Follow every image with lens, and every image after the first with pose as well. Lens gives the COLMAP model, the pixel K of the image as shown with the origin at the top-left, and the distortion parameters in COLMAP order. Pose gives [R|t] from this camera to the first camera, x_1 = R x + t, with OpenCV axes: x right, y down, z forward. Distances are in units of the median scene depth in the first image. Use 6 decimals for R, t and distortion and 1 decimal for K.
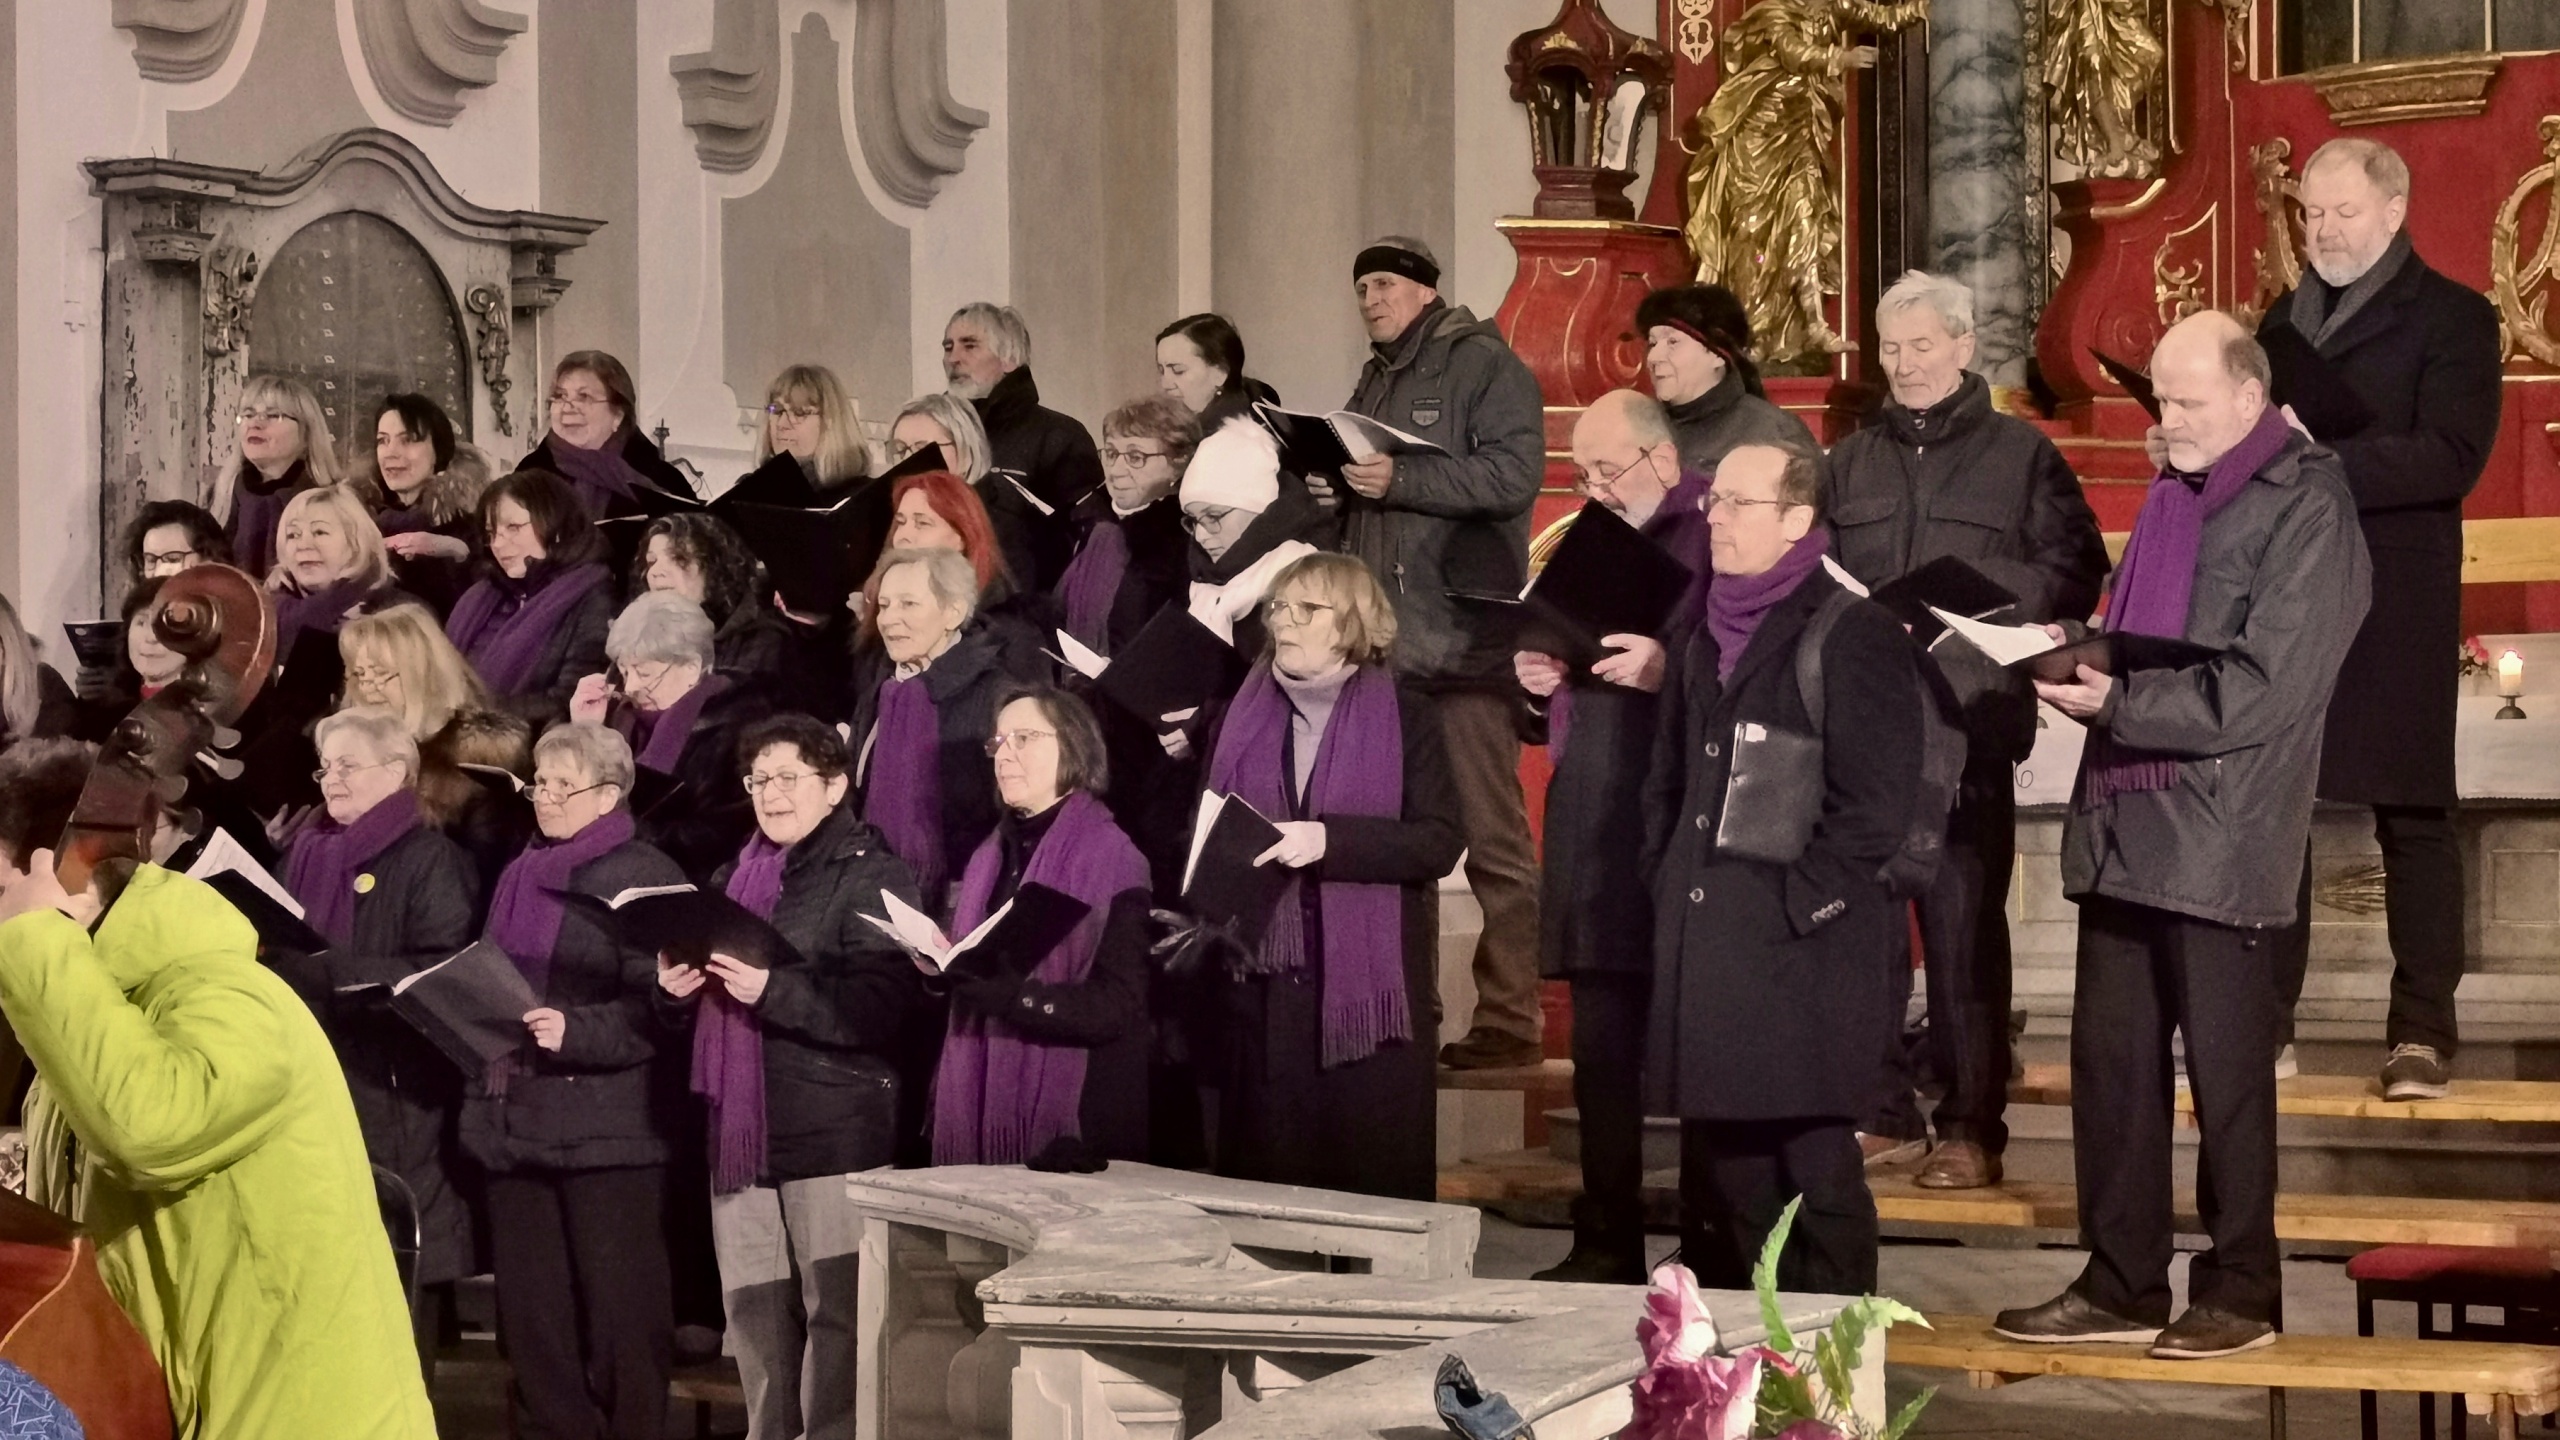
lens RADIAL K [[4896.7, 0, 1280.0], [0, 4896.7, 720.0], [0, 0, 1]] dist [0.040809, -0.023320]
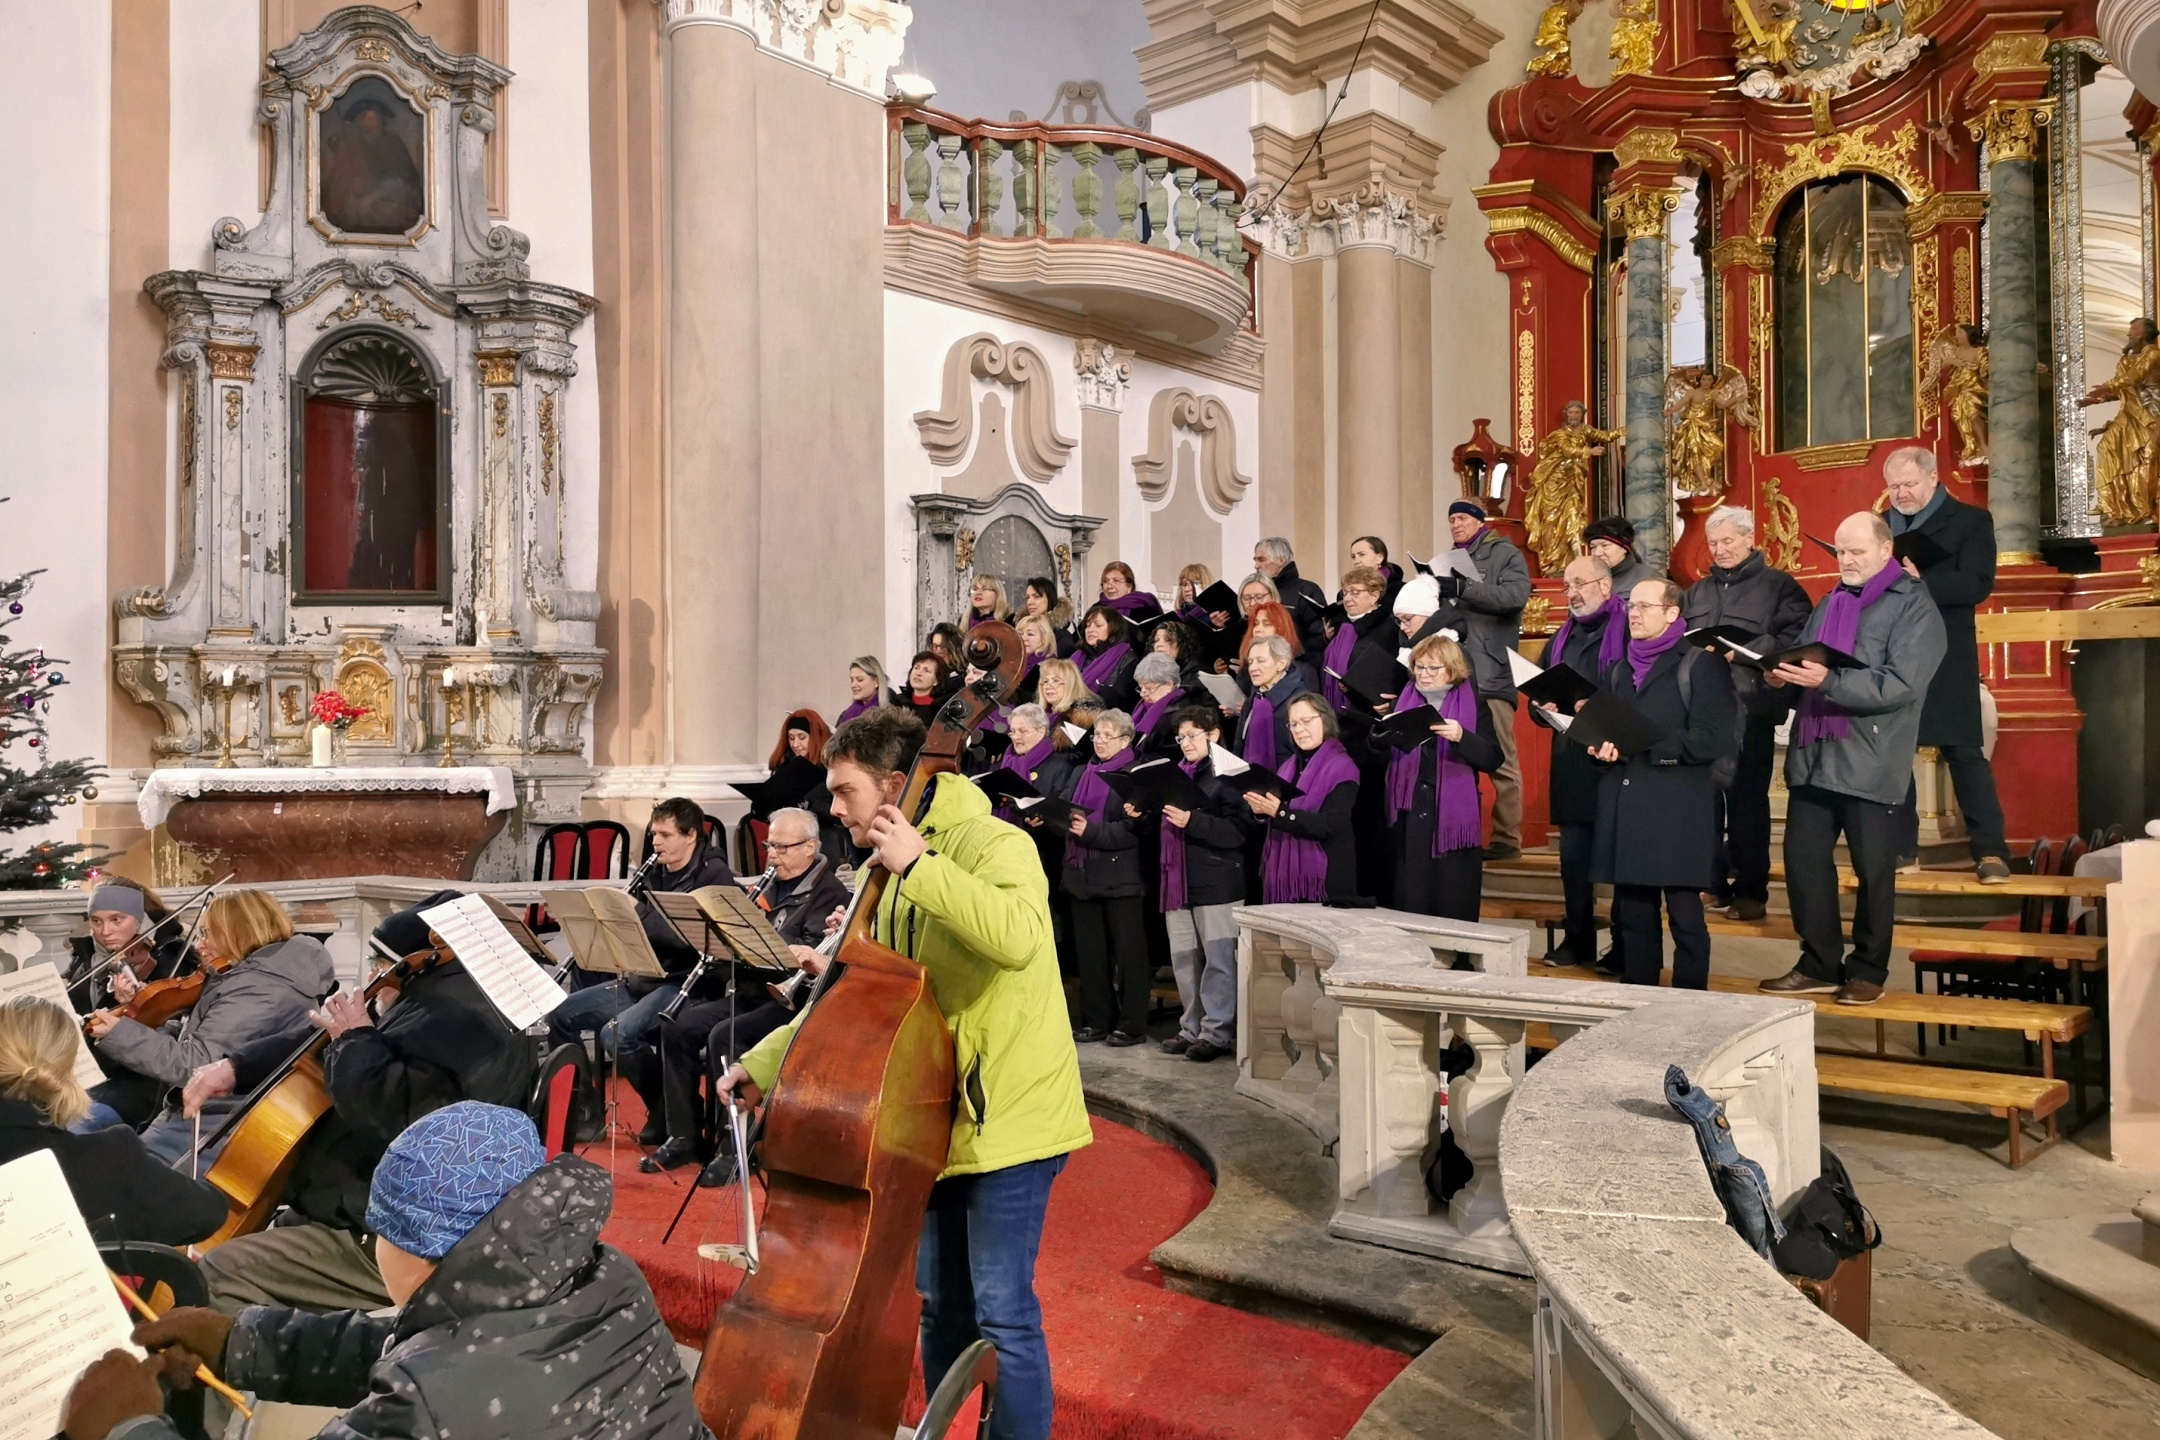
lens RADIAL K [[1673.3, 0, 1080.0], [0, 1673.3, 720.0], [0, 0, 1]] dist [0.073245, -0.062122]
pose [[0.990009, 0.000115, -0.141001, -0.038746], [0.000059, 0.999999, 0.001232, 0.004073], [0.141001, -0.001228, 0.990009, 0.176221]]
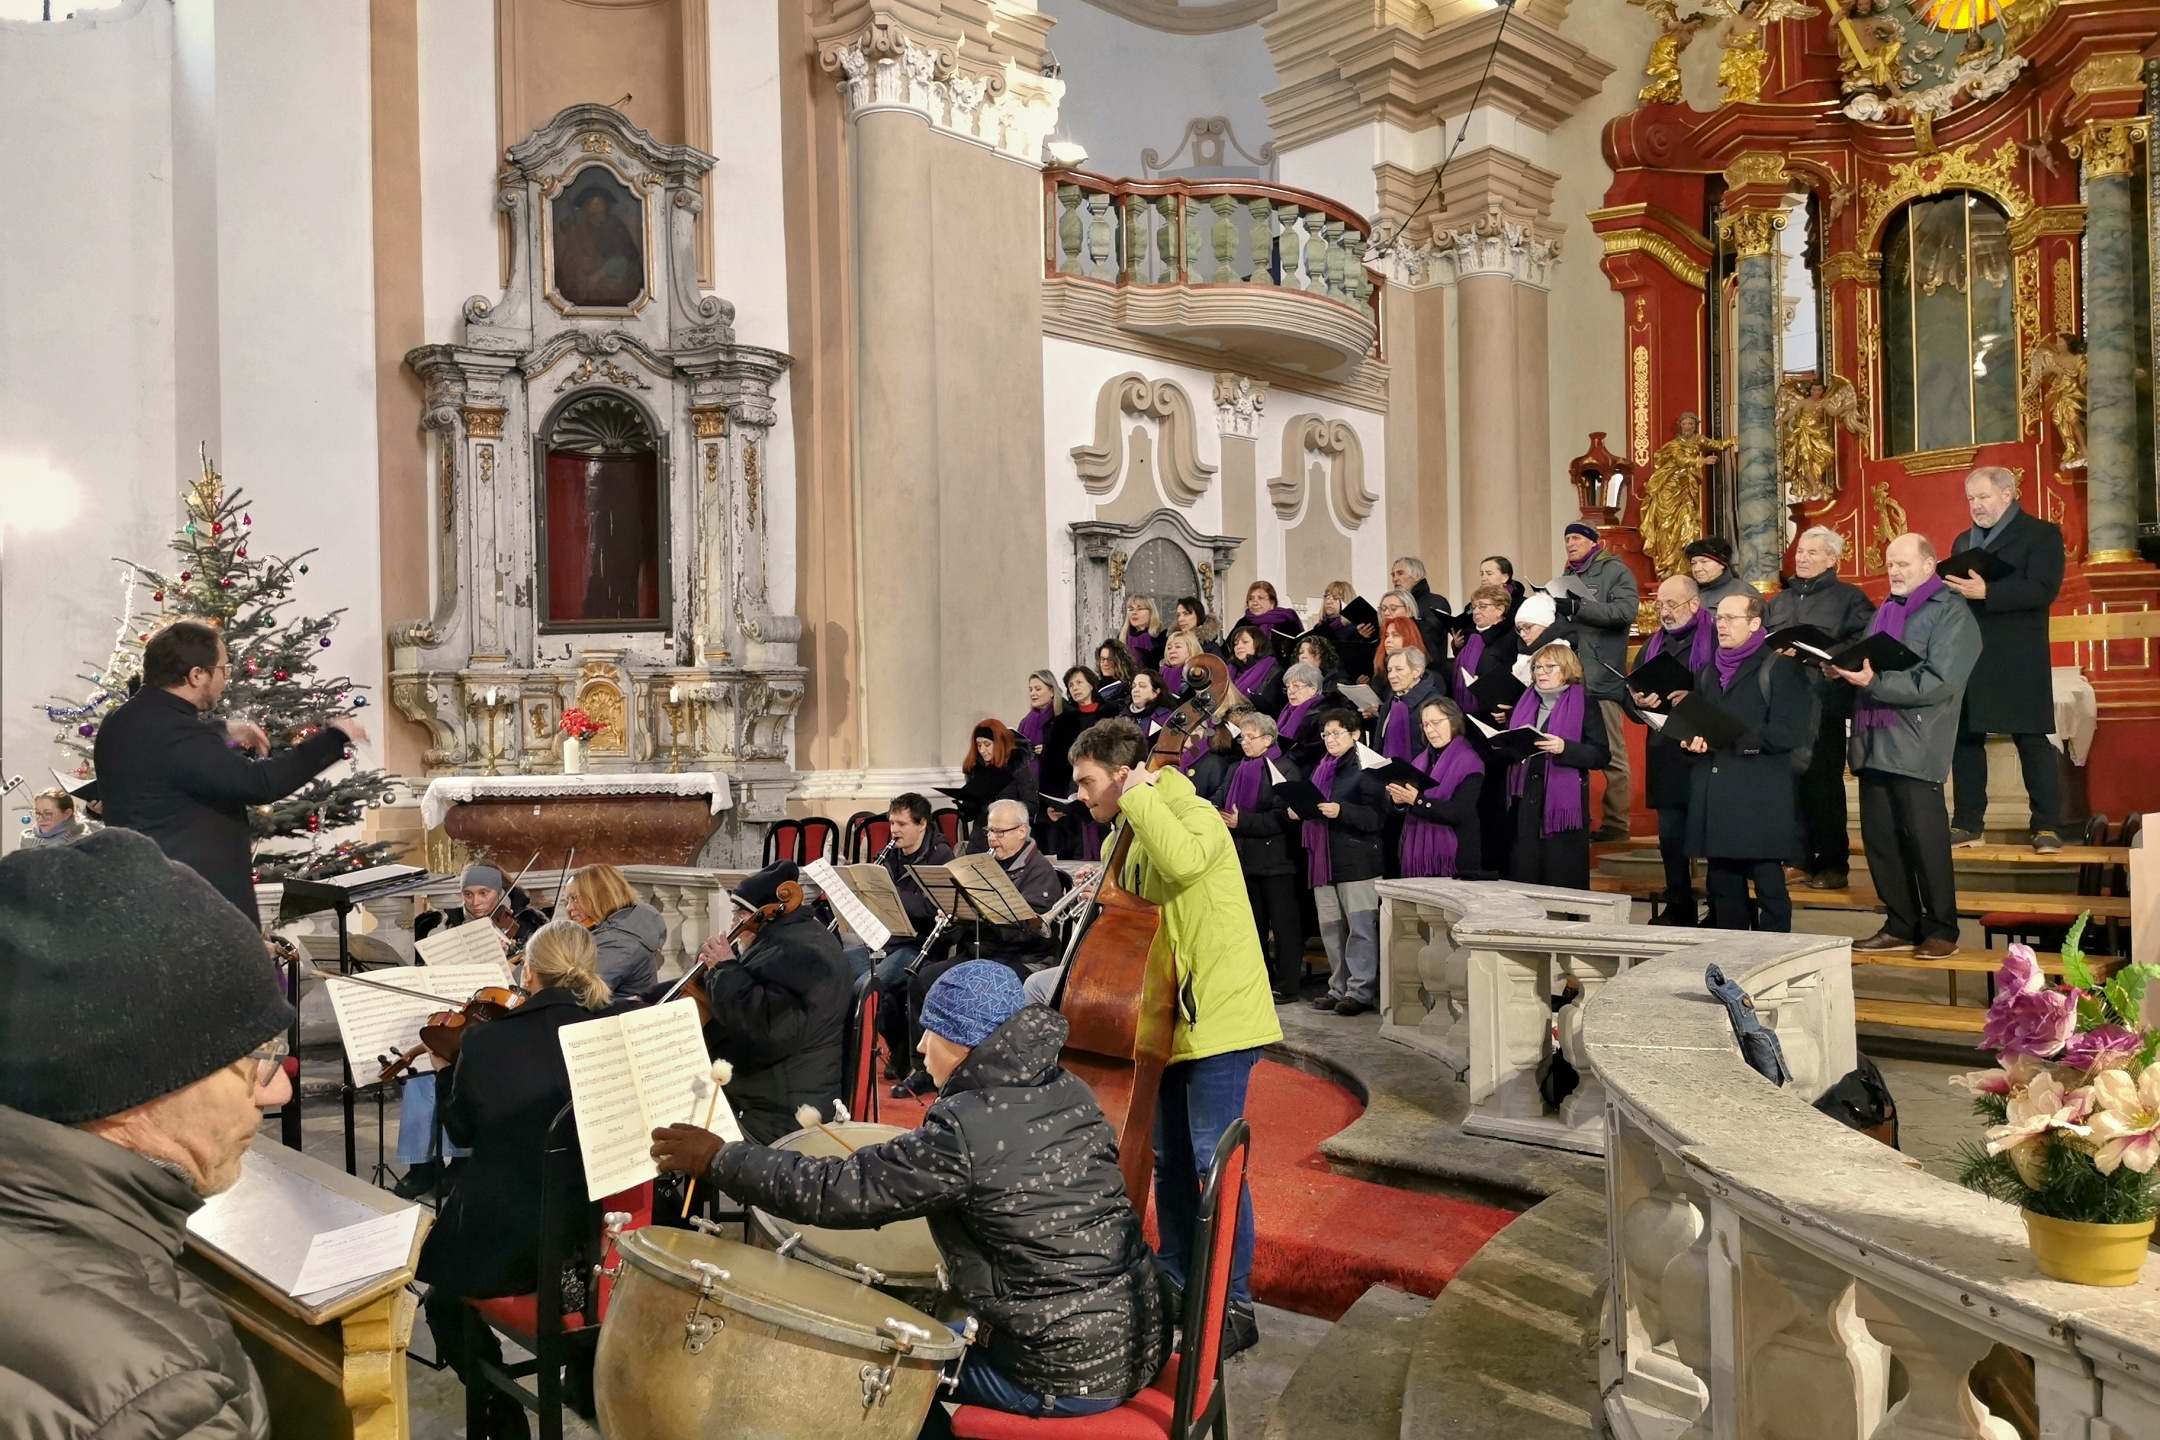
lens RADIAL K [[1663.5, 0, 1091.3], [0, 1663.5, 740.5], [0, 0, 1]] dist [0.076275, -0.074972]
pose [[0.978325, -0.013006, -0.206665, -0.040139], [0.015478, 0.999827, 0.010346, 0.003809], [0.206494, -0.013321, 0.978357, 0.064661]]
